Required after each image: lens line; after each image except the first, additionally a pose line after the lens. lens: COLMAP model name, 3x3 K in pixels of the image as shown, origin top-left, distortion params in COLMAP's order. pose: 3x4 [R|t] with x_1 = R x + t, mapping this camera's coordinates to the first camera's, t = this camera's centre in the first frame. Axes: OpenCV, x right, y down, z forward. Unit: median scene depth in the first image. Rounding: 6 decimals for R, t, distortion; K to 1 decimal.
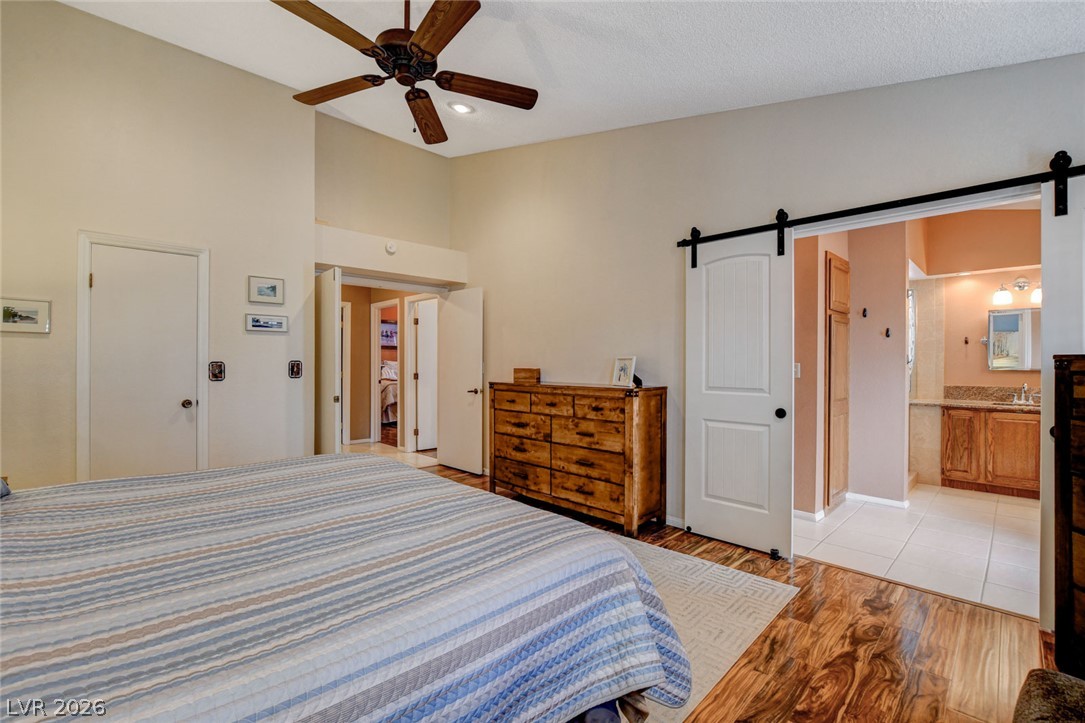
lens RADIAL K [[463.2, 0, 537.0], [0, 463.2, 359.0], [0, 0, 1]] dist [-0.023531, -0.000034]
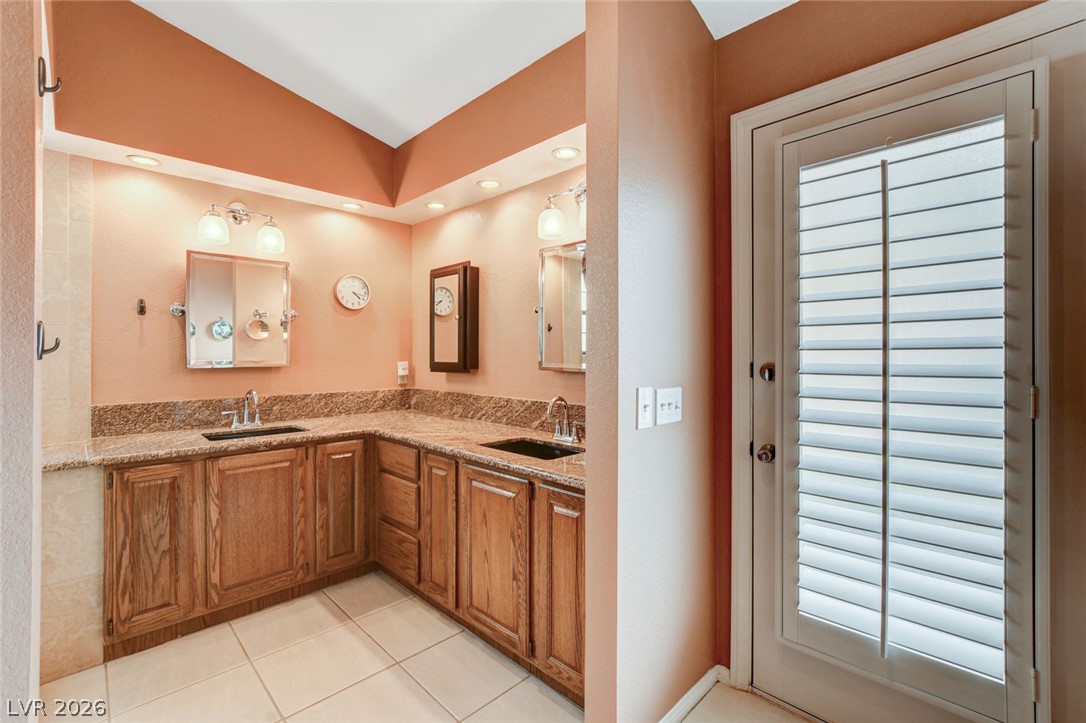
lens RADIAL K [[476.1, 0, 538.8], [0, 476.1, 356.9], [0, 0, 1]] dist [-0.005305, 0.000541]
pose [[-0.017850, -0.004534, 0.999830, 0.481702], [-0.003705, 0.999983, 0.004469, 0.008050], [-0.999834, -0.003624, -0.017867, 0.642233]]
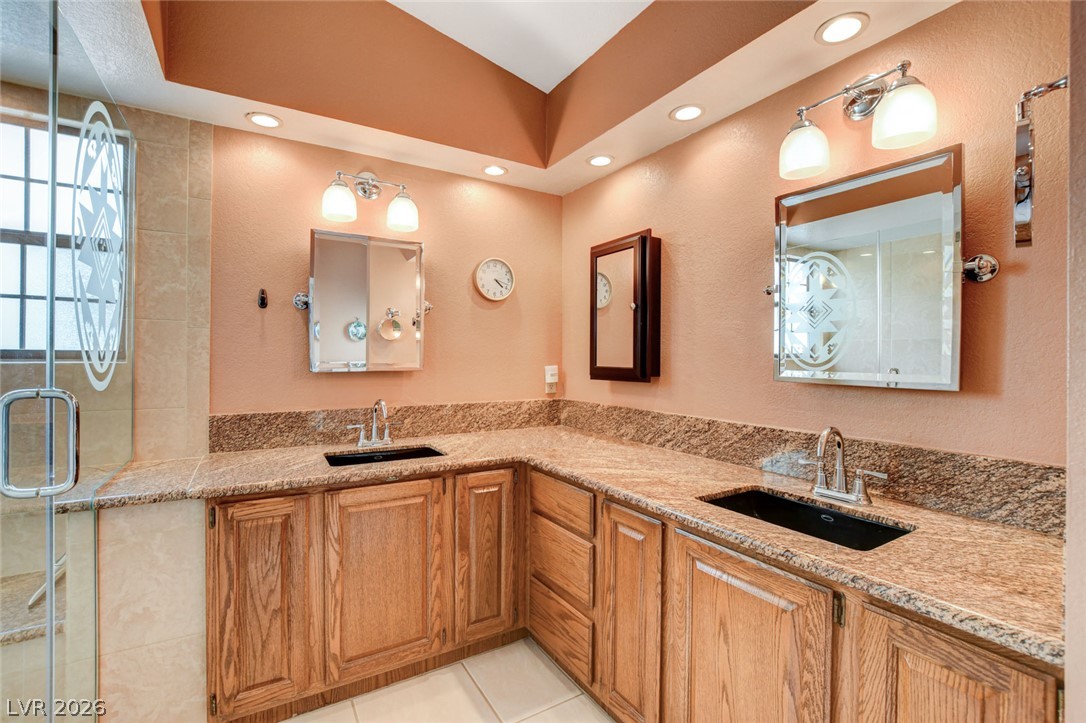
lens RADIAL K [[474.9, 0, 539.2], [0, 474.9, 362.3], [0, 0, 1]] dist [-0.015160, 0.000067]
pose [[0.215460, -0.008172, 0.976478, 0.642538], [-0.008798, 0.999908, 0.010310, 0.009275], [-0.976473, -0.010812, 0.215368, 0.727453]]
